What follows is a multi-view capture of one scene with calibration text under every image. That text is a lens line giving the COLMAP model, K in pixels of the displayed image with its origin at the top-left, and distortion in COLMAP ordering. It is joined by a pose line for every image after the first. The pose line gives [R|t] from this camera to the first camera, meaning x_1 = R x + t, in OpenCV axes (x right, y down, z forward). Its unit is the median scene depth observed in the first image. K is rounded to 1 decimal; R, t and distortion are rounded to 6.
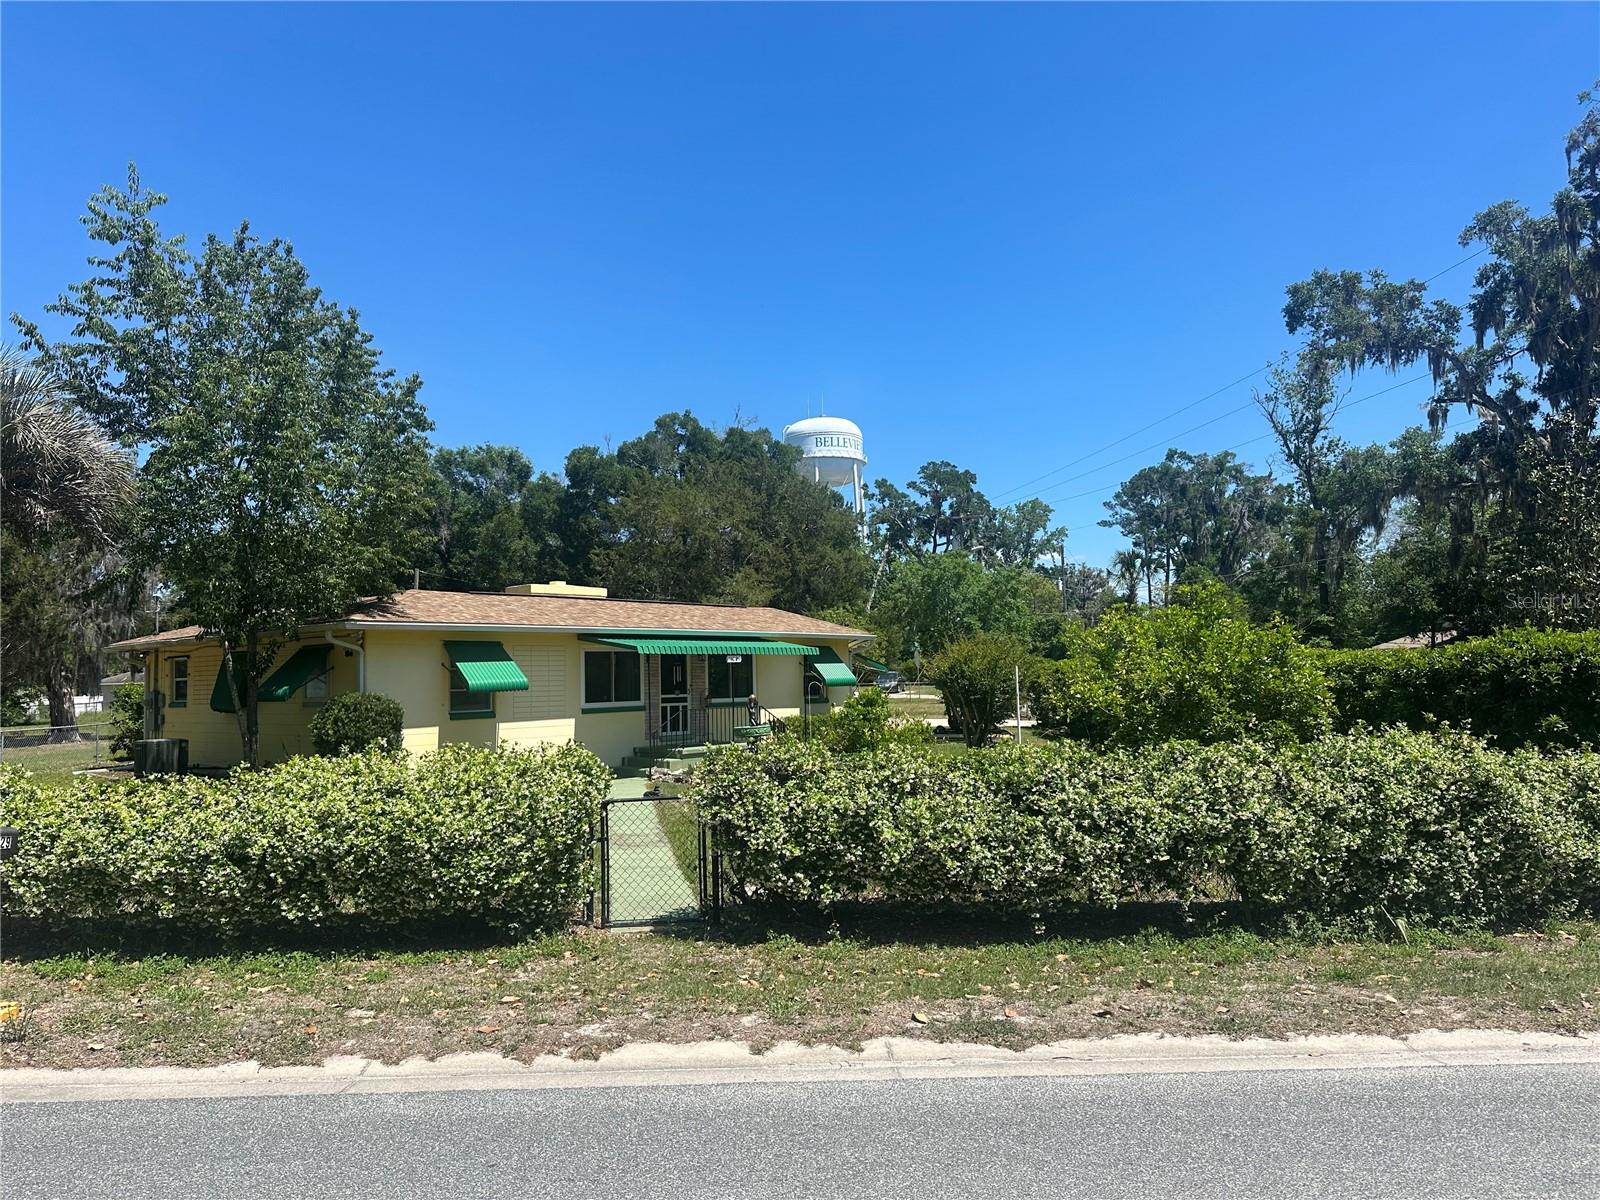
lens RADIAL K [[1128.8, 0, 800.0], [0, 1128.8, 600.0], [0, 0, 1]] dist [0.111581, -0.148668]
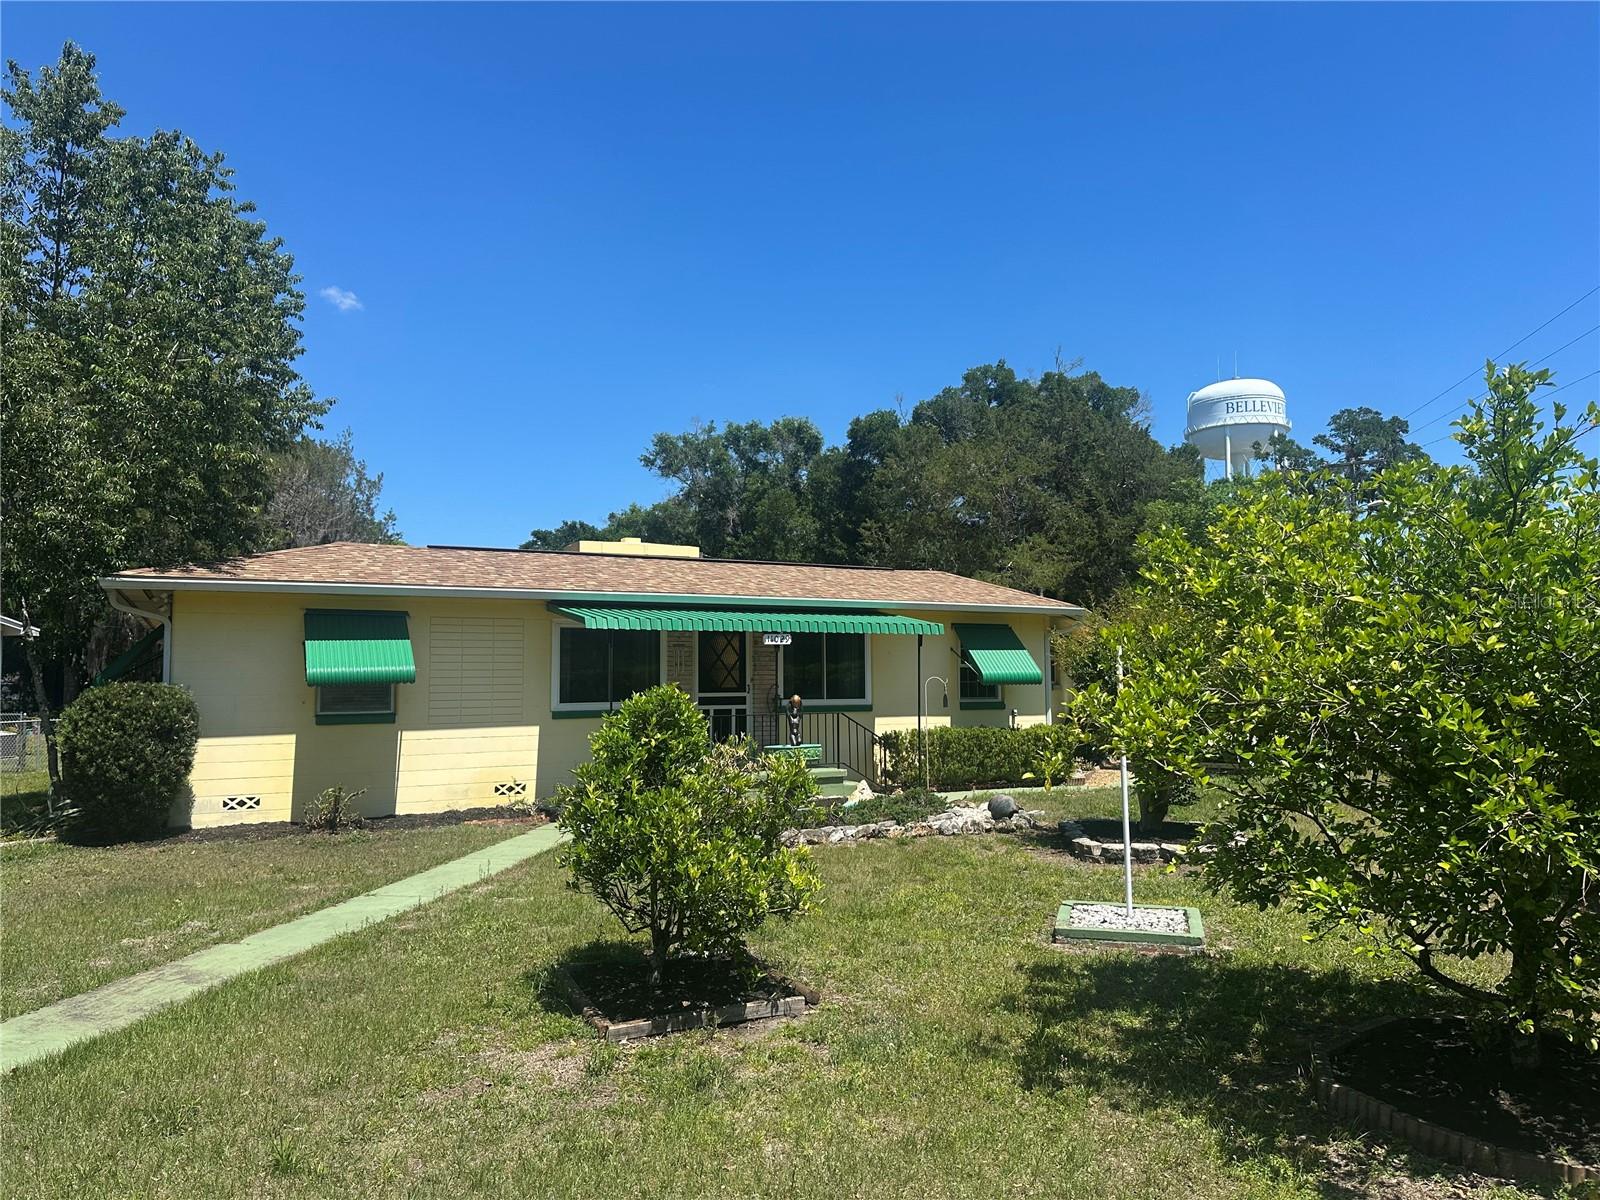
lens RADIAL K [[1132.2, 0, 800.0], [0, 1132.2, 600.0], [0, 0, 1]] dist [0.068344, -0.148489]
pose [[0.931654, -0.014823, -0.363045, 0.250684], [0.016043, 0.999871, 0.000344, 0.039312], [0.362993, -0.006145, 0.931771, 0.531991]]
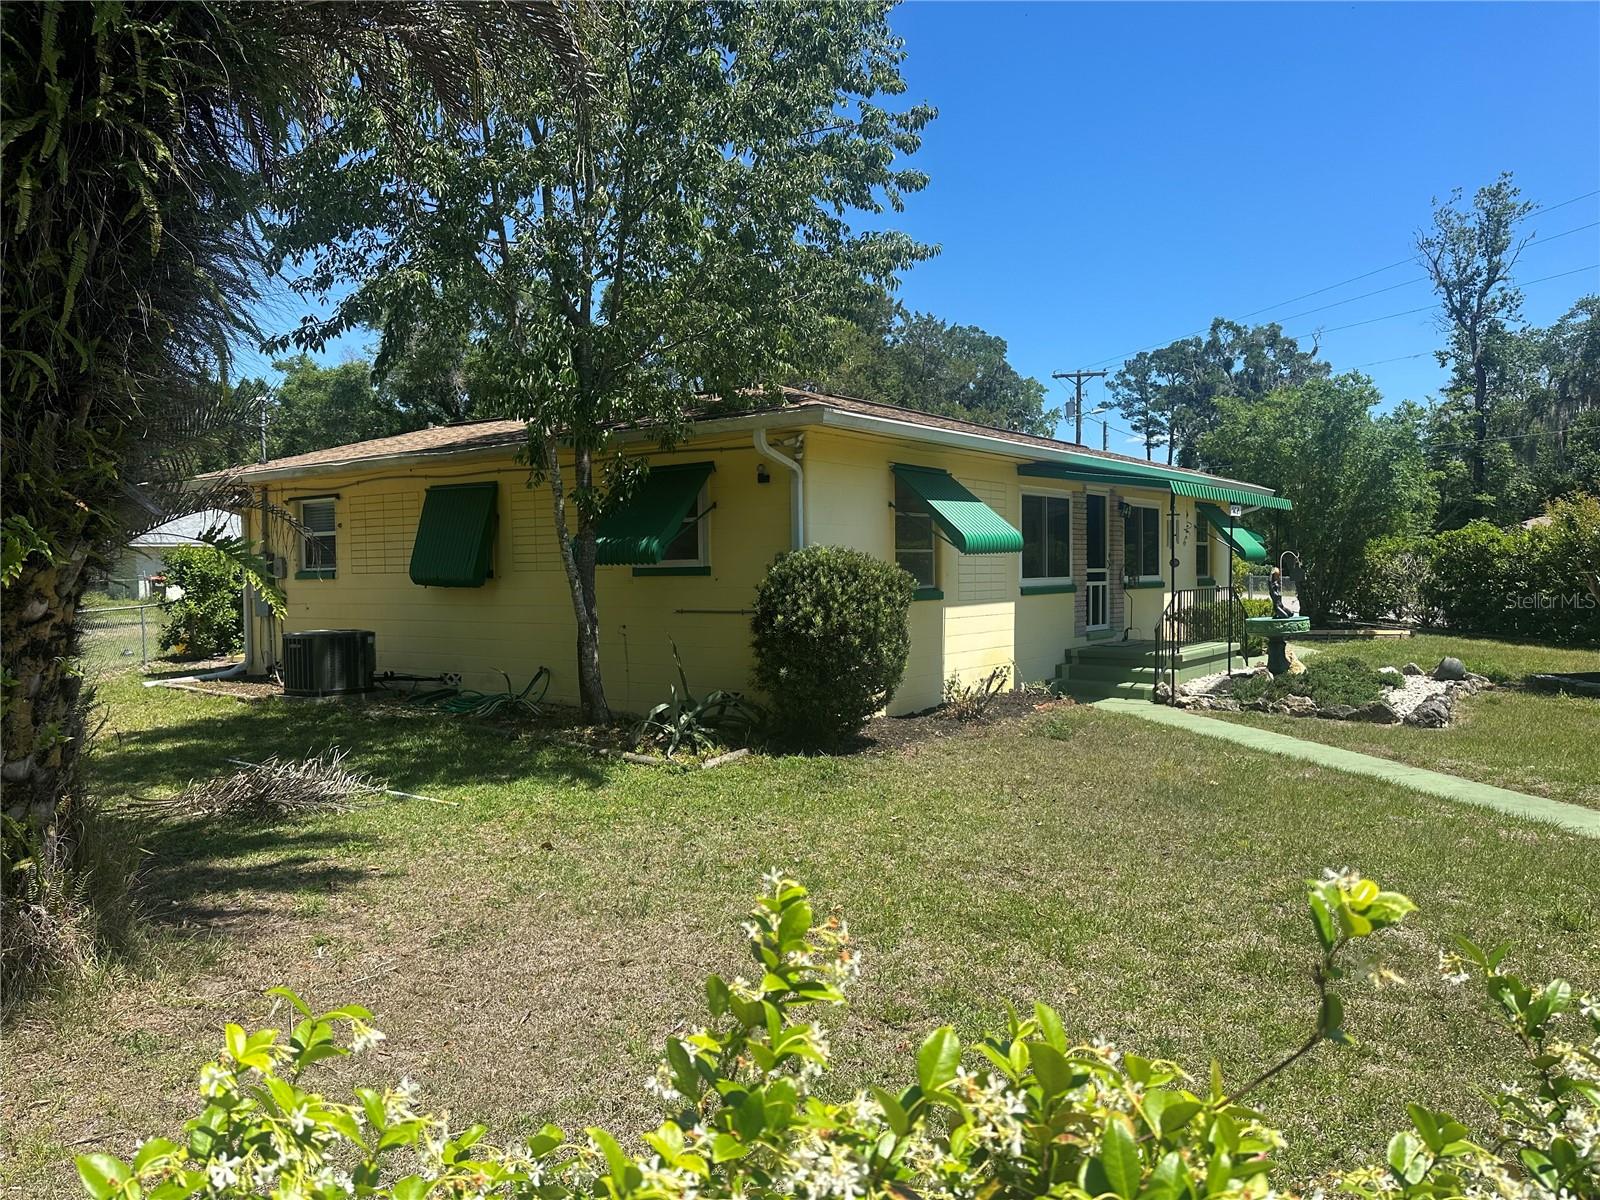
lens RADIAL K [[1128.8, 0, 800.0], [0, 1128.8, 600.0], [0, 0, 1]] dist [0.111581, -0.148668]
pose [[0.996184, 0.006988, 0.086995, -0.465826], [-0.015208, 0.995438, 0.094187, 0.059094], [-0.085940, -0.095150, 0.991746, 0.506639]]
